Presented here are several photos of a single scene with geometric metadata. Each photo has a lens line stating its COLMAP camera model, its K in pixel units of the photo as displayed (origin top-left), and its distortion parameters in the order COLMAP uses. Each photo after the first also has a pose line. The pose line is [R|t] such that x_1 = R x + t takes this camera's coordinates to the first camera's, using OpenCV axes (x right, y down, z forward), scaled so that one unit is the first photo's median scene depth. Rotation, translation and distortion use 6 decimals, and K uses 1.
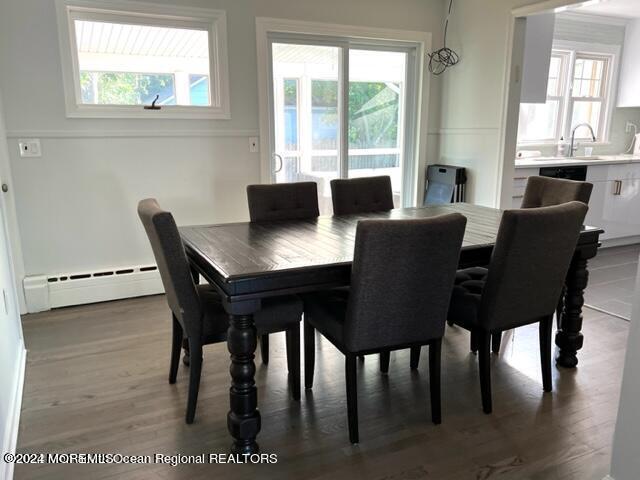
lens RADIAL K [[538.6, 0, 320.3], [0, 538.6, 249.0], [0, 0, 1]] dist [0.037097, -0.006415]
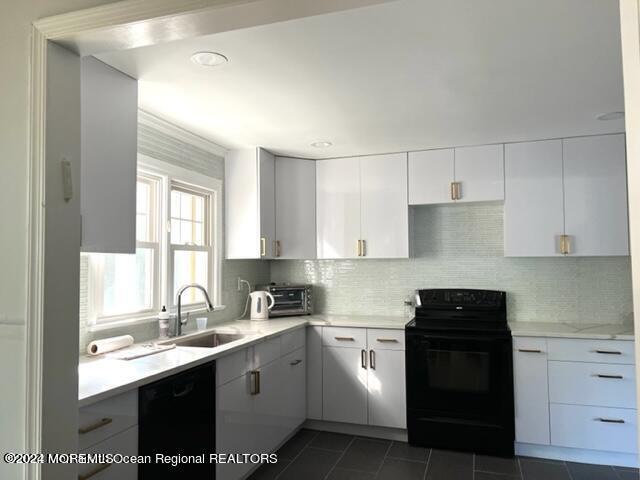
lens RADIAL K [[478.0, 0, 320.0], [0, 478.0, 240.0], [0, 0, 1]] dist [0.029747, -0.002673]
pose [[0.712888, 0.027402, 0.700742, 0.186227], [0.167153, 0.963797, -0.207738, -0.134162], [-0.681066, 0.265225, 0.682499, 0.482918]]
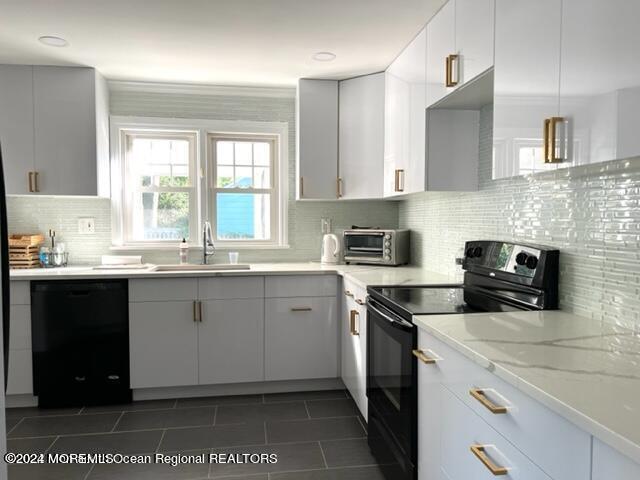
lens RADIAL K [[478.0, 0, 320.0], [0, 478.0, 240.0], [0, 0, 1]] dist [0.029747, -0.002673]
pose [[0.953100, 0.010068, -0.302488, 0.813483], [-0.066515, 0.981980, -0.176895, -0.096628], [0.295256, 0.188719, 0.936594, 0.422209]]
